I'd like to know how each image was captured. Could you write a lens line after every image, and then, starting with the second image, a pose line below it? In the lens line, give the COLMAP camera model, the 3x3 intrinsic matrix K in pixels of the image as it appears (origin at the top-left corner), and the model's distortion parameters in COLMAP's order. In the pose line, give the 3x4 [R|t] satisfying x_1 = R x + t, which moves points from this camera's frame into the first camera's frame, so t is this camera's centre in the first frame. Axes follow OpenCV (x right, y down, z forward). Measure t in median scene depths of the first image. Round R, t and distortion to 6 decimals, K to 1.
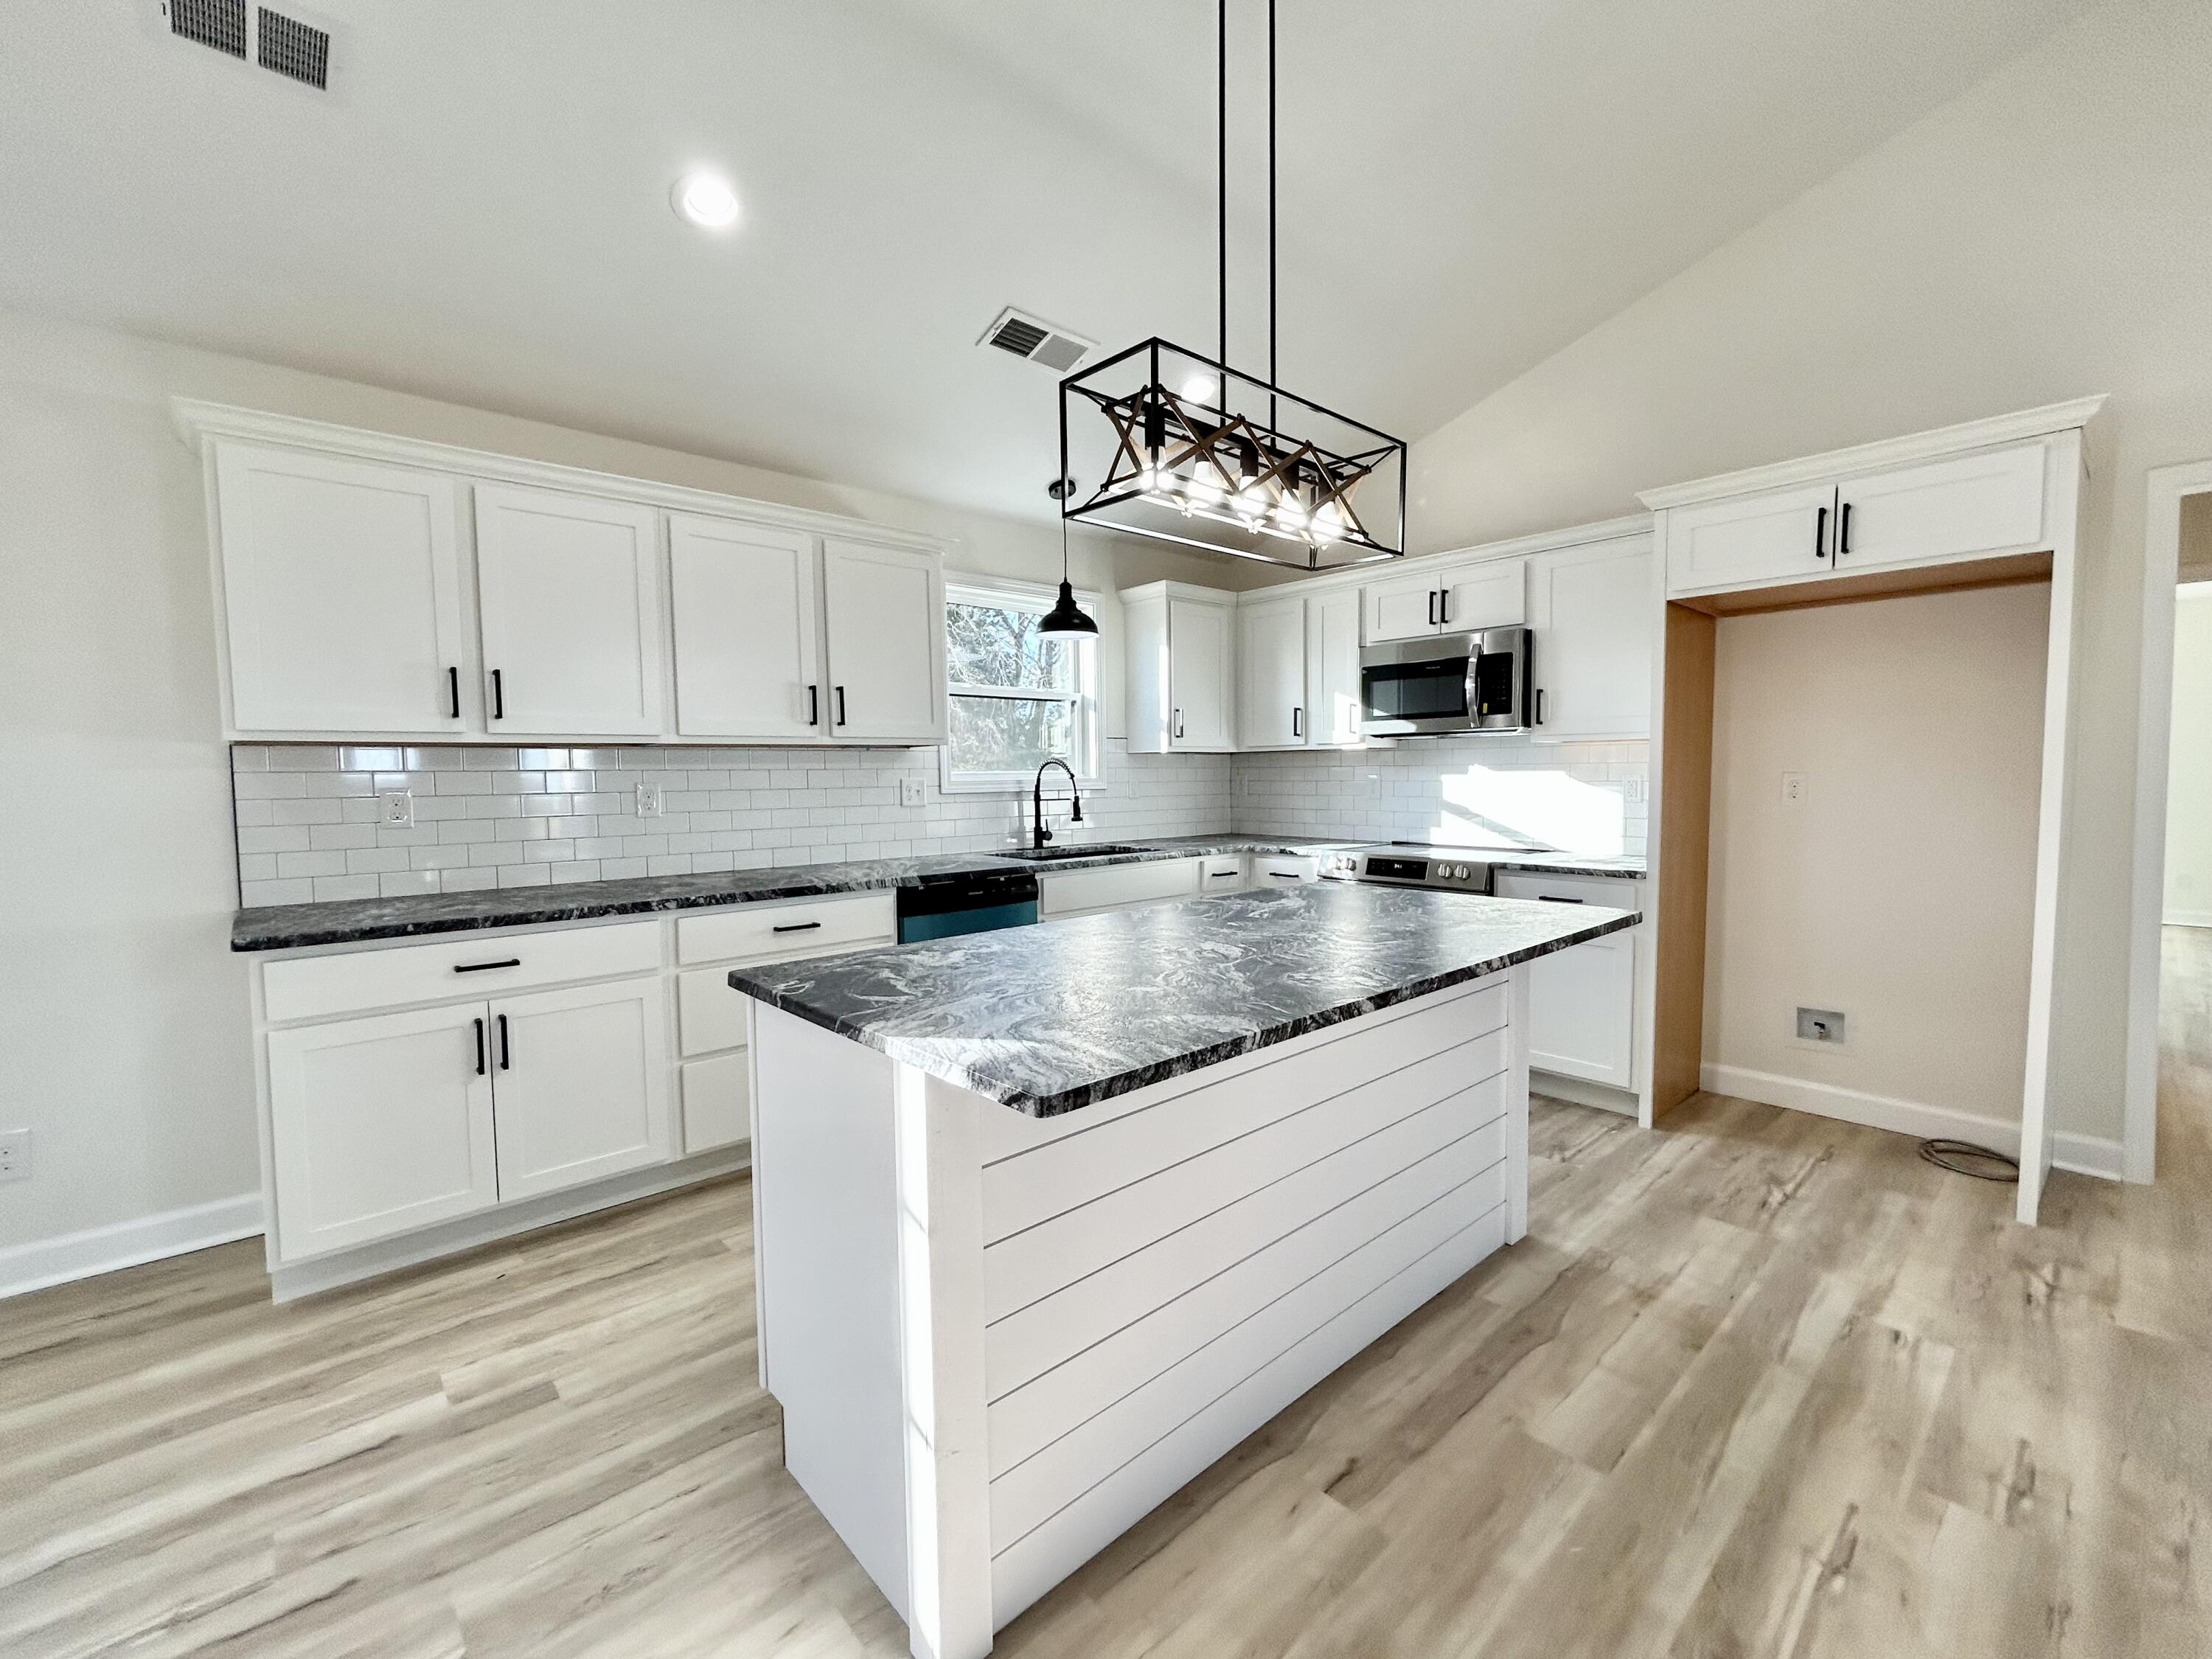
lens RADIAL K [[930.7, 0, 1094.9], [0, 930.7, 825.0], [0, 0, 1]] dist [-0.000847, 0.001052]
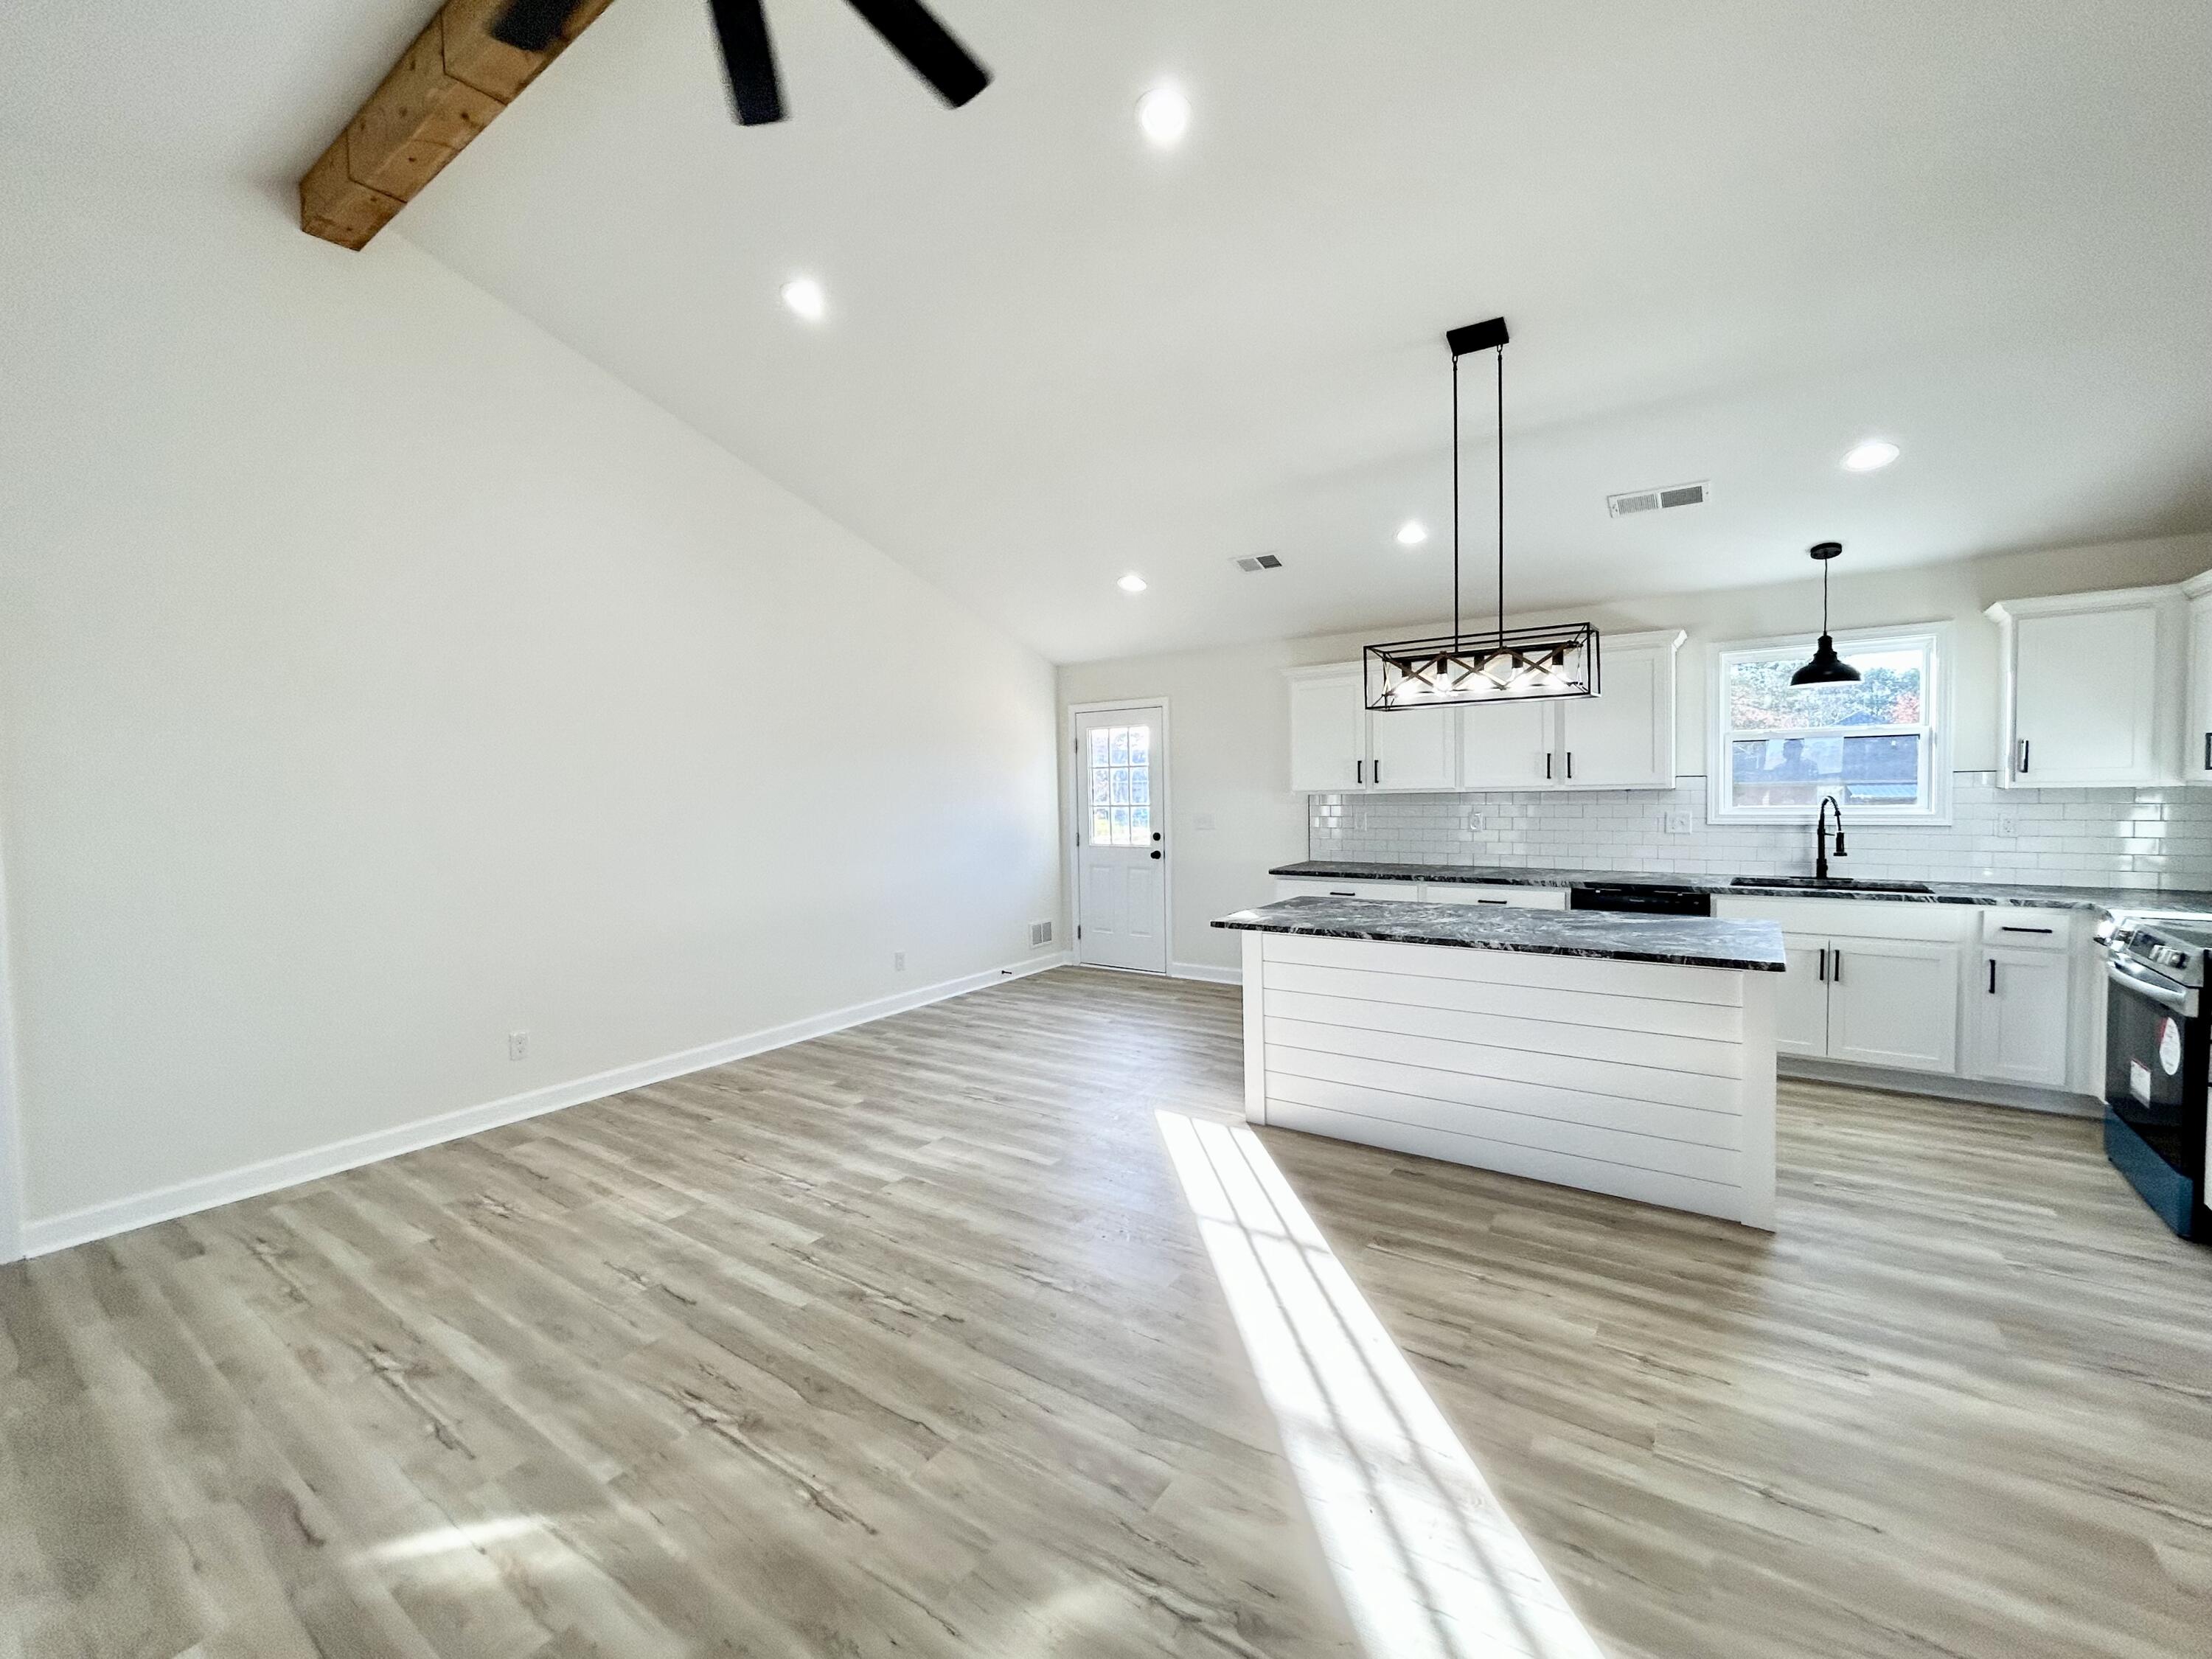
lens RADIAL K [[930.7, 0, 1094.9], [0, 930.7, 825.0], [0, 0, 1]] dist [-0.000847, 0.001052]
pose [[0.222678, 0.049659, -0.973626, 0.965334], [-0.035871, 0.998443, 0.042721, -0.063924], [0.974232, 0.025412, 0.224113, -0.078698]]
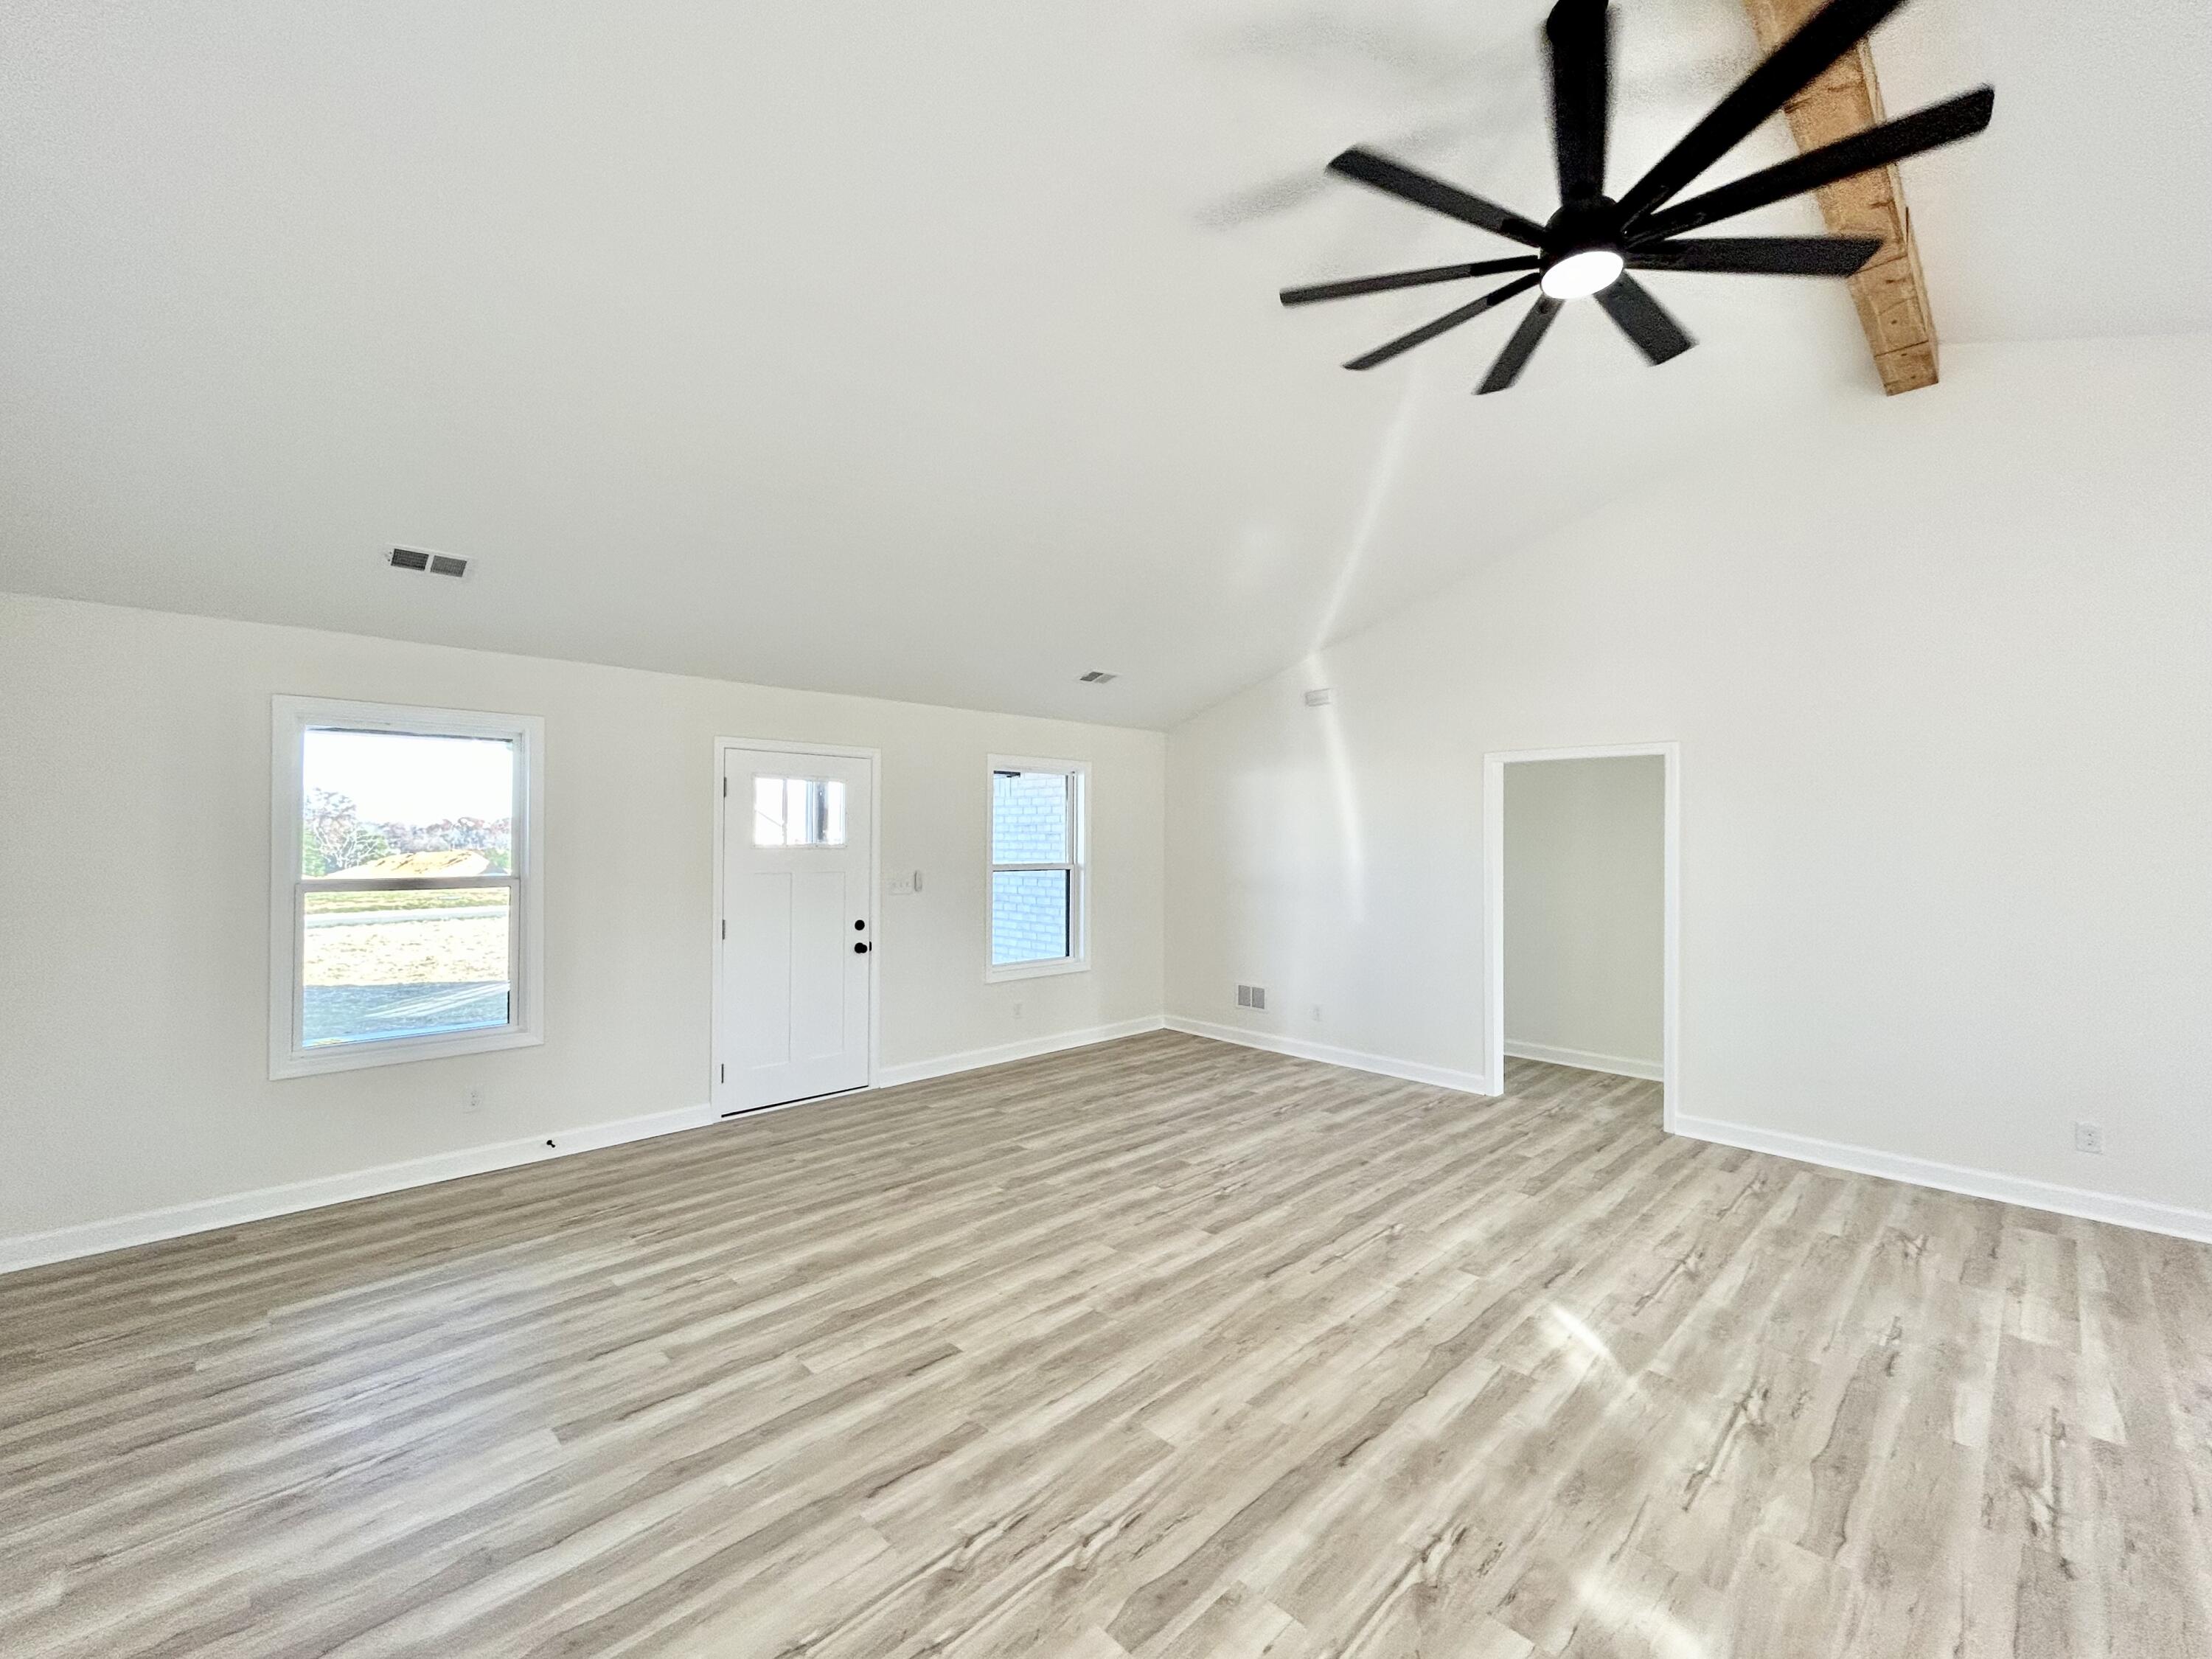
lens RADIAL K [[930.7, 0, 1094.9], [0, 930.7, 825.0], [0, 0, 1]] dist [-0.000847, 0.001052]
pose [[-0.998925, 0.008143, -0.045645, 0.871219], [0.006139, 0.999019, 0.043865, -0.126569], [0.045958, 0.043538, -0.997994, 0.498106]]
